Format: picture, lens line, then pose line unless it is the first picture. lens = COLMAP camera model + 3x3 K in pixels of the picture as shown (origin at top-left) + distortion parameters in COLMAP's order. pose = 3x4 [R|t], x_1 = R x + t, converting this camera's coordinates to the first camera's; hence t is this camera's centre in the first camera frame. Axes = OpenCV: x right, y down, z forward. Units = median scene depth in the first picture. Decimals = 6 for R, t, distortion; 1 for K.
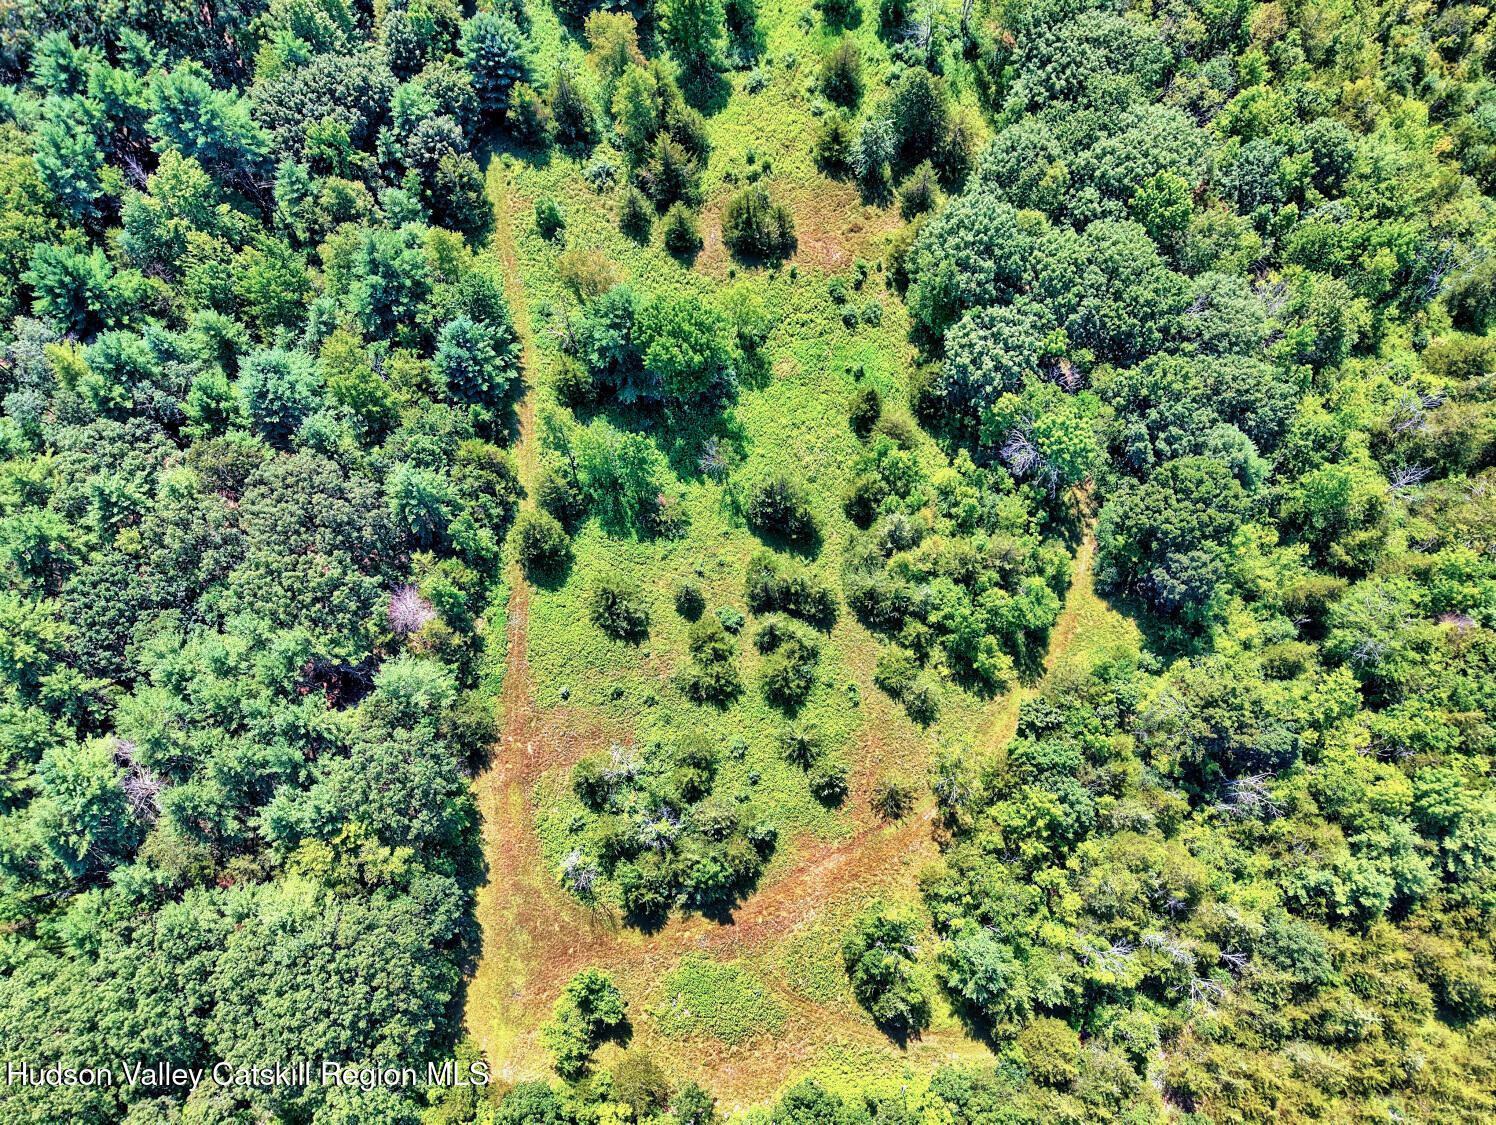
lens RADIAL K [[1047.8, 0, 748.0], [0, 1047.8, 562.5], [0, 0, 1]] dist [-0.002520, -0.001503]
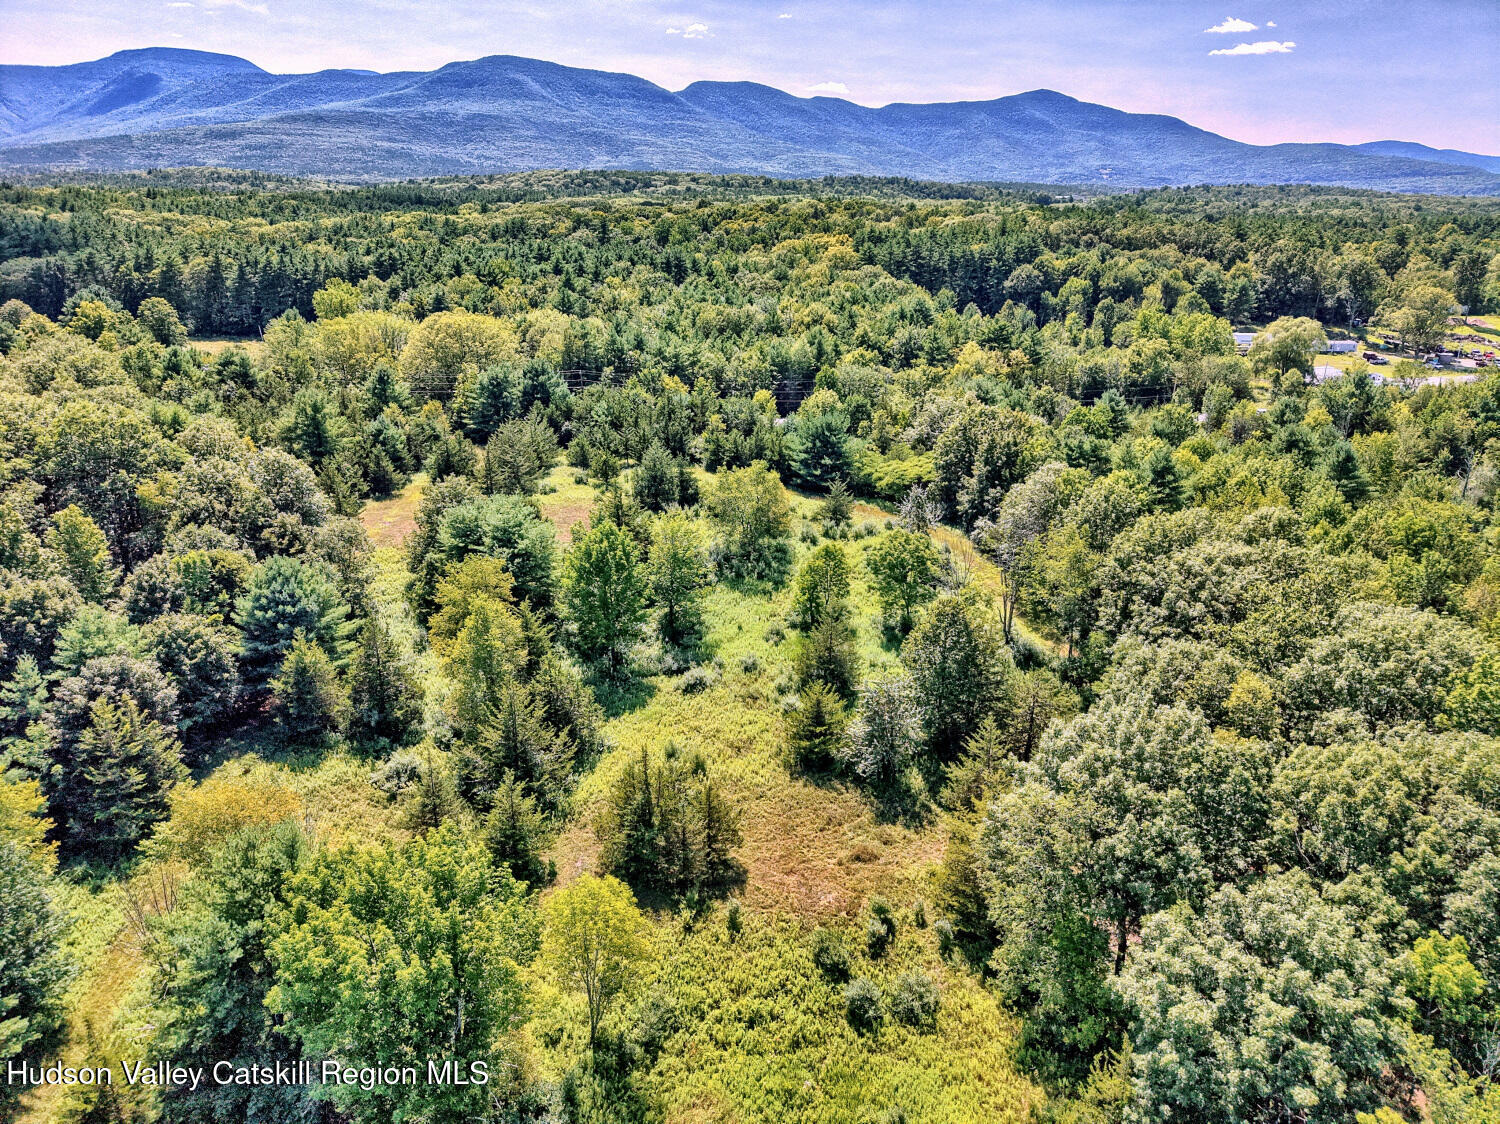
lens RADIAL K [[1002.4, 0, 750.0], [0, 1002.4, 562.0], [0, 0, 1]] dist [0.023352, -0.005021]
pose [[0.999242, -0.001519, -0.038904, 0.067274], [-0.031011, 0.573139, -0.818872, -0.003137], [0.023541, 0.819457, 0.572657, 0.613348]]
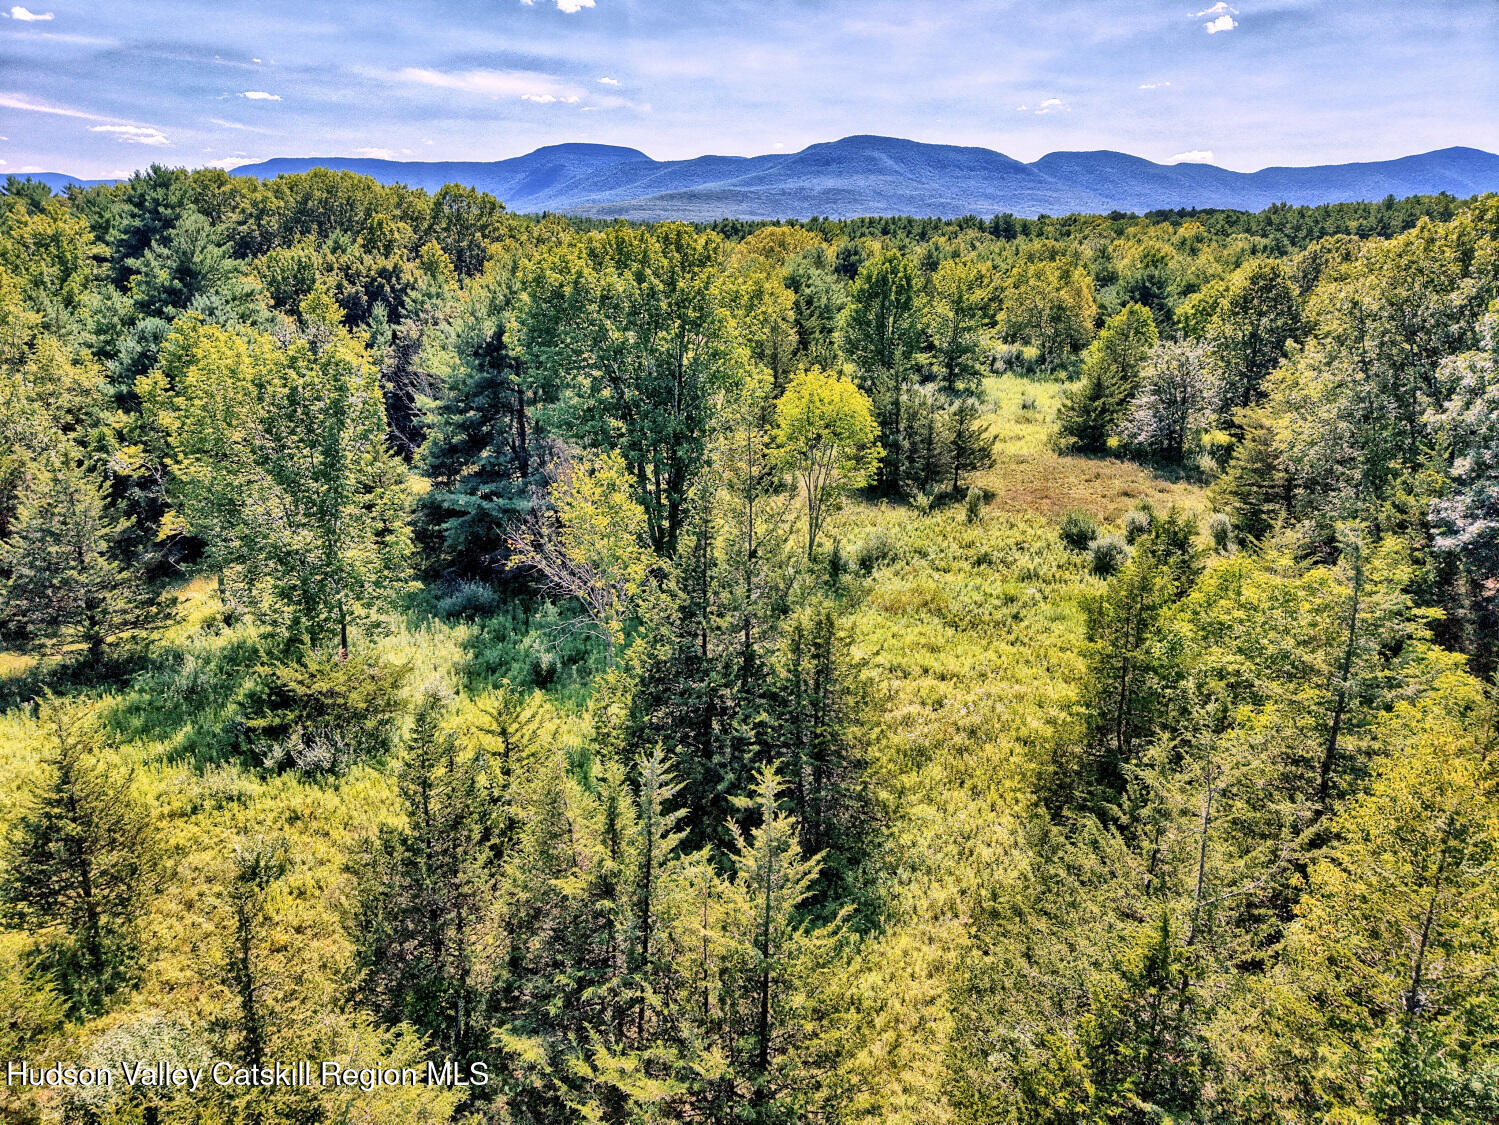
lens RADIAL K [[1001.7, 0, 749.5], [0, 1001.7, 562.5], [0, 0, 1]] dist [0.023352, -0.005021]
pose [[0.936534, 0.078195, -0.341745, 0.098262], [-0.333749, 0.497253, -0.800844, 0.092786], [0.107312, 0.864074, 0.491792, 0.802802]]
